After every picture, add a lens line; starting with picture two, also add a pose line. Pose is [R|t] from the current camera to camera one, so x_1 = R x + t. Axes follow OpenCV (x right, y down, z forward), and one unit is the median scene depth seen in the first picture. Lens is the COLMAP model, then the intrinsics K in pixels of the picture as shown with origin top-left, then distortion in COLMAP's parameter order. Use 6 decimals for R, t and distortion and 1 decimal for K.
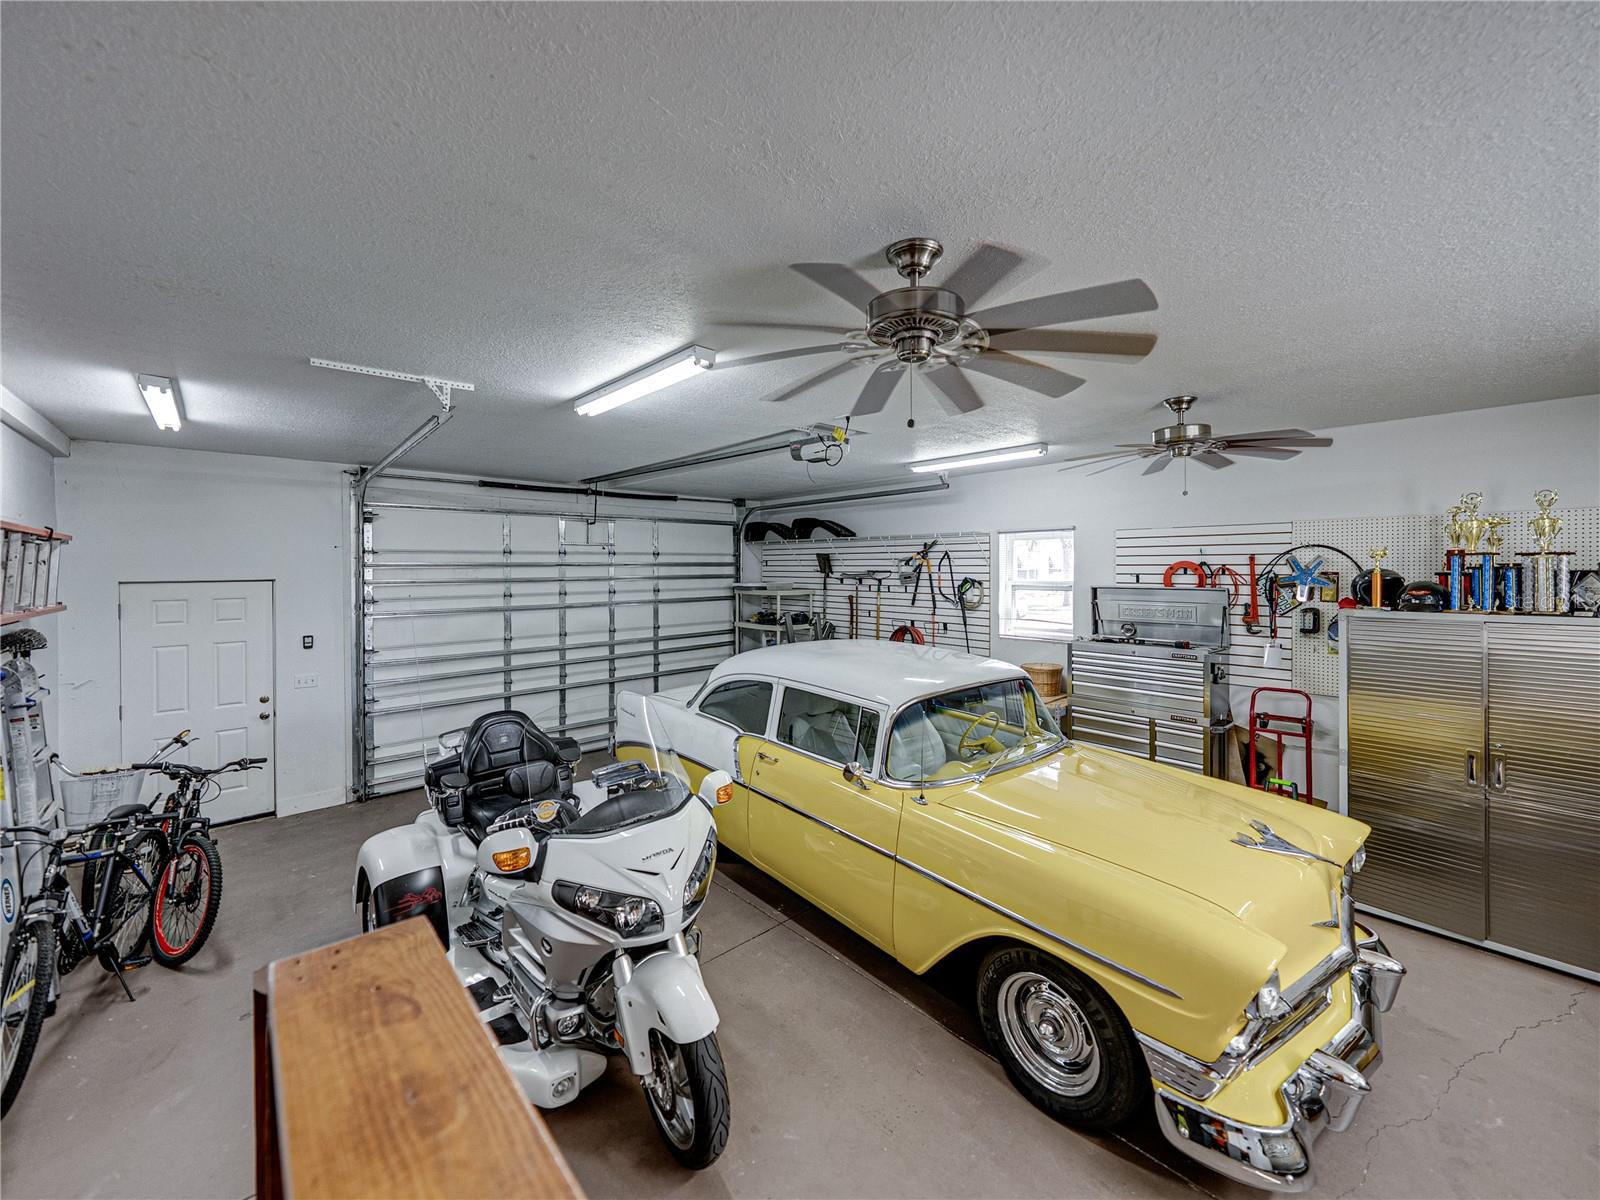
lens RADIAL K [[627.6, 0, 801.0], [0, 627.6, 569.6], [0, 0, 1]] dist [-0.000484, 0.000088]
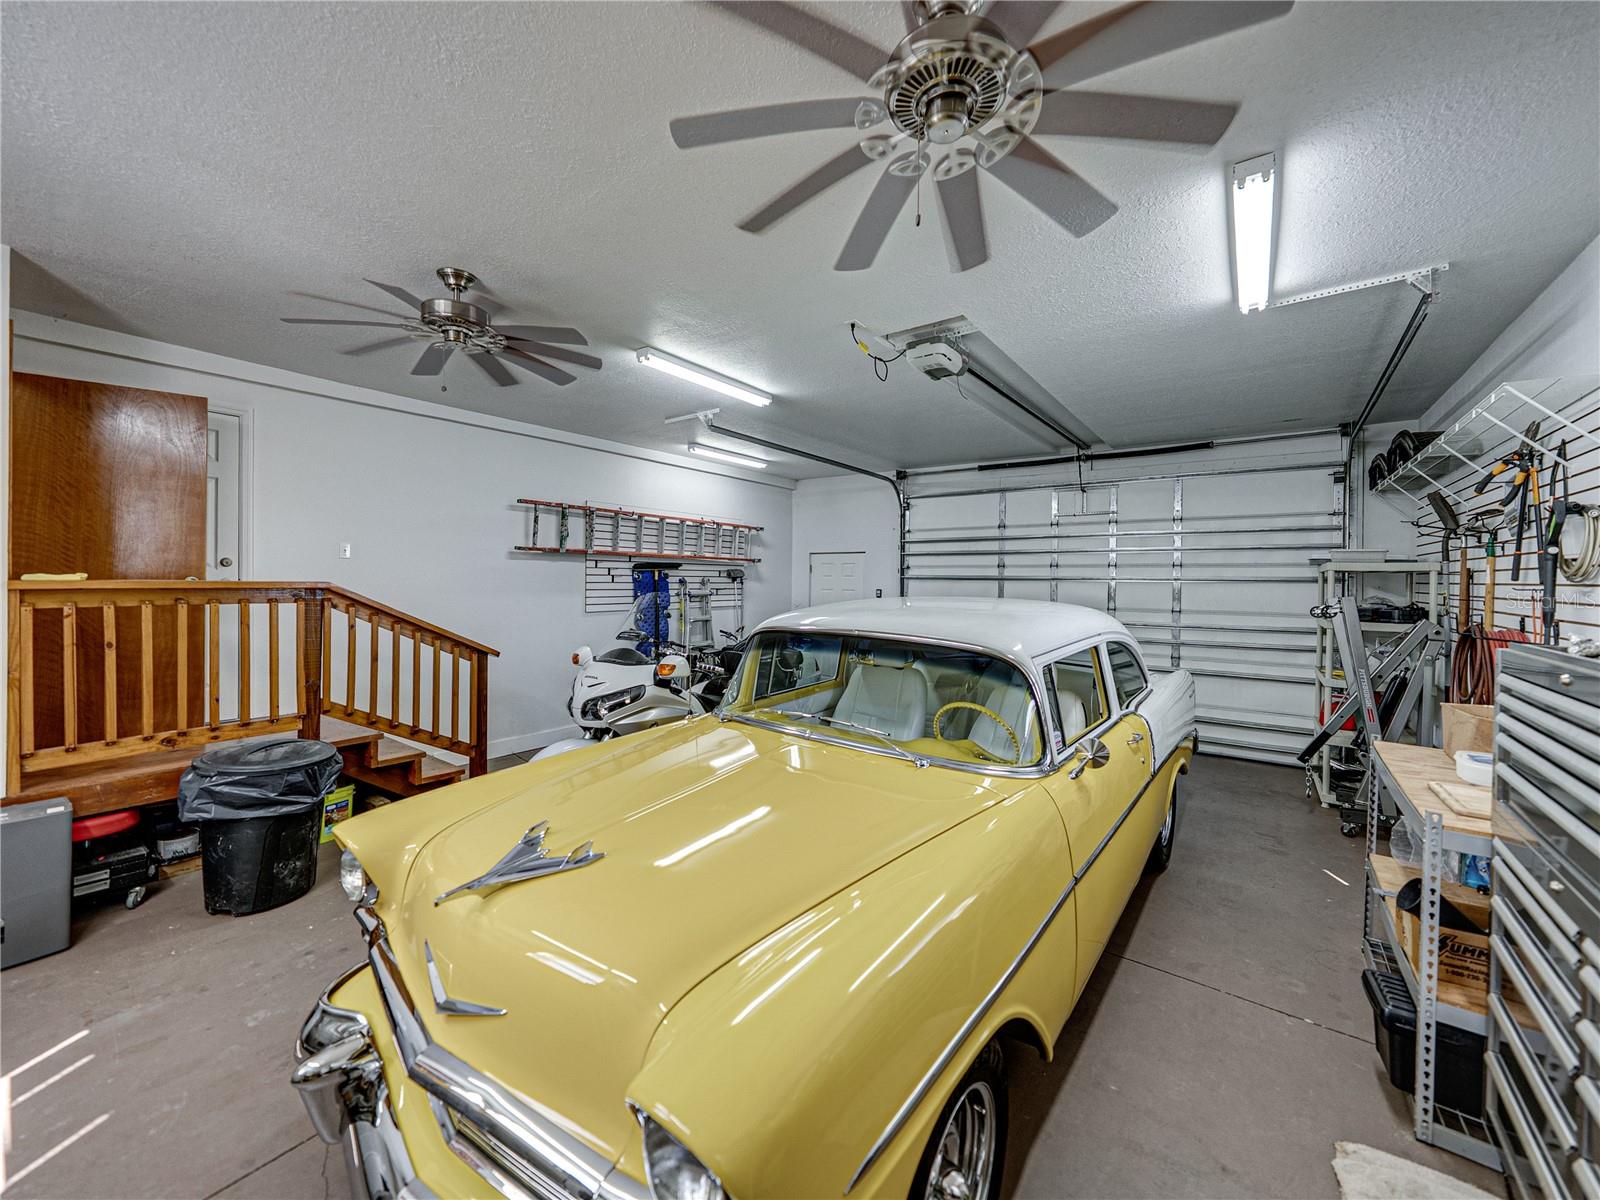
lens RADIAL K [[632.3, 0, 800.0], [0, 632.3, 600.0], [0, 0, 1]] dist [0.000489, 0.000068]
pose [[0.189059, 0.040136, -0.981145, 0.756337], [-0.015703, 0.999160, 0.037847, 0.086825], [0.981840, 0.008251, 0.189531, 0.601797]]
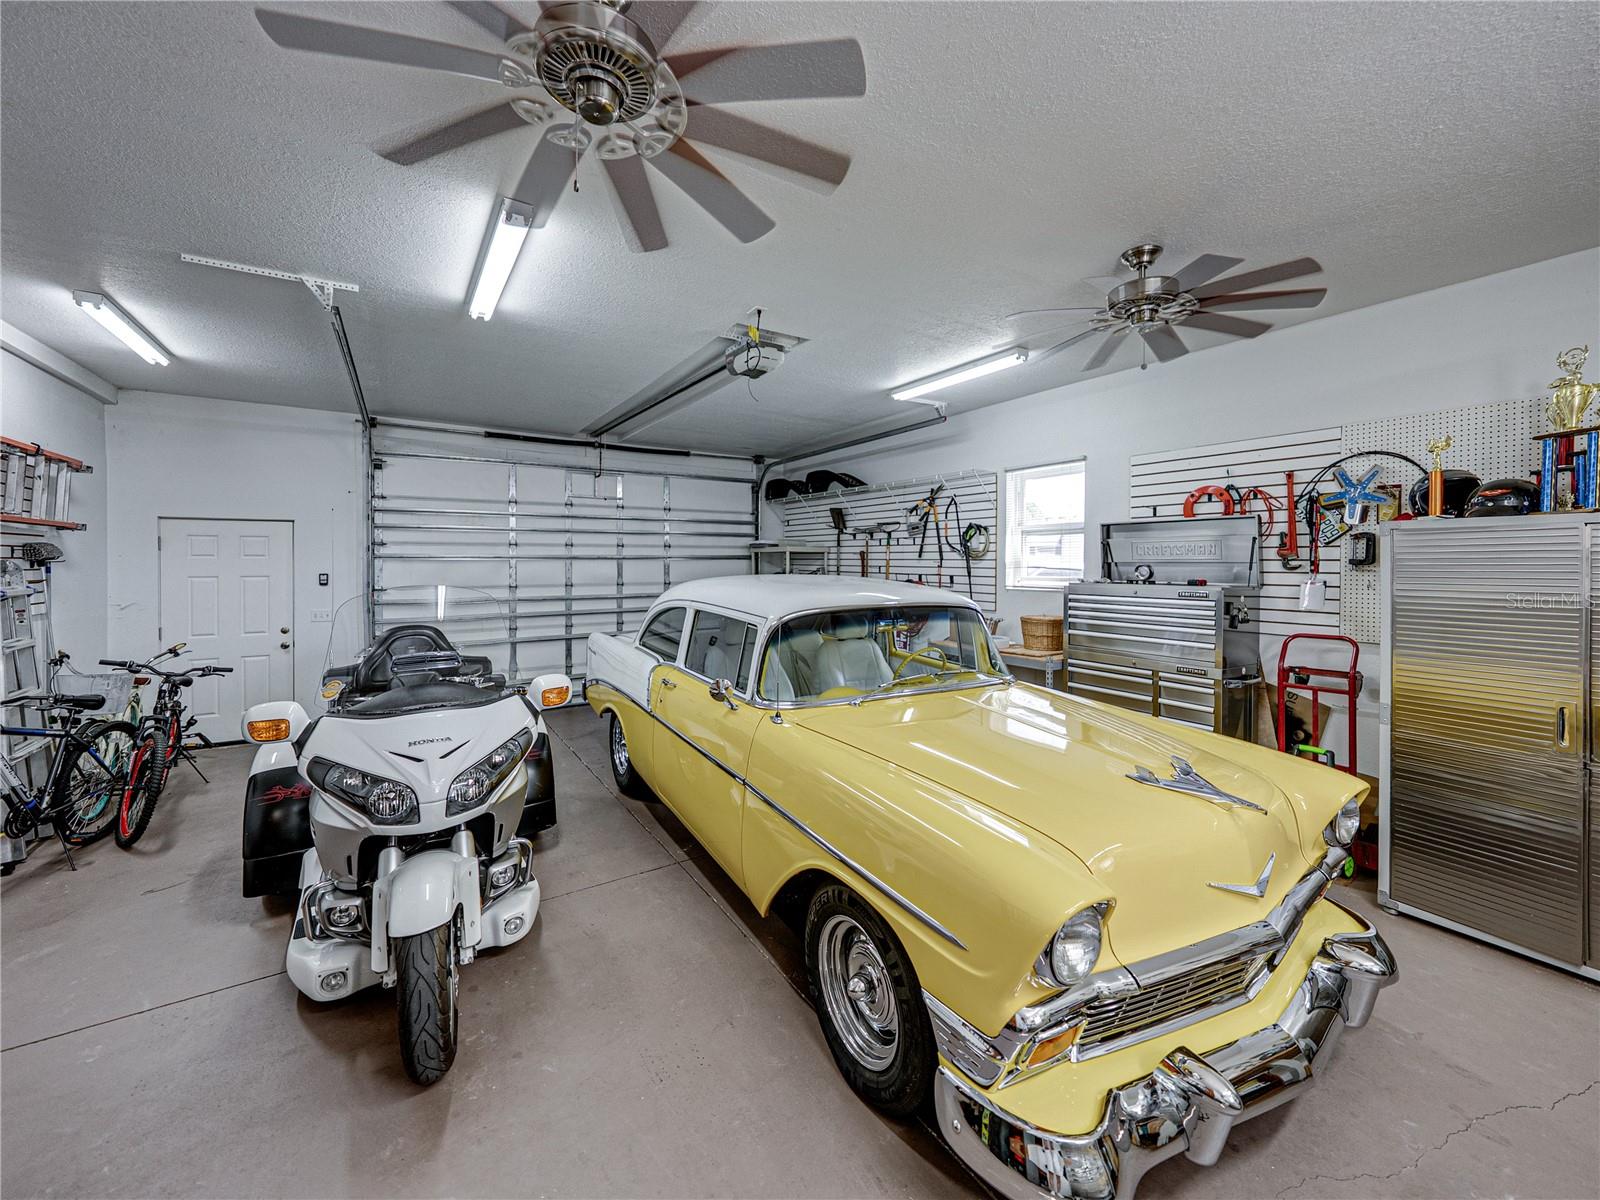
lens RADIAL K [[625.9, 0, 794.9], [0, 625.9, 564.8], [0, 0, 1]] dist [-0.000653, -0.000058]
pose [[0.984769, 0.006892, -0.173728, 0.223920], [-0.006541, 0.999975, 0.002592, 0.093883], [0.173742, -0.001416, 0.984790, 0.095855]]
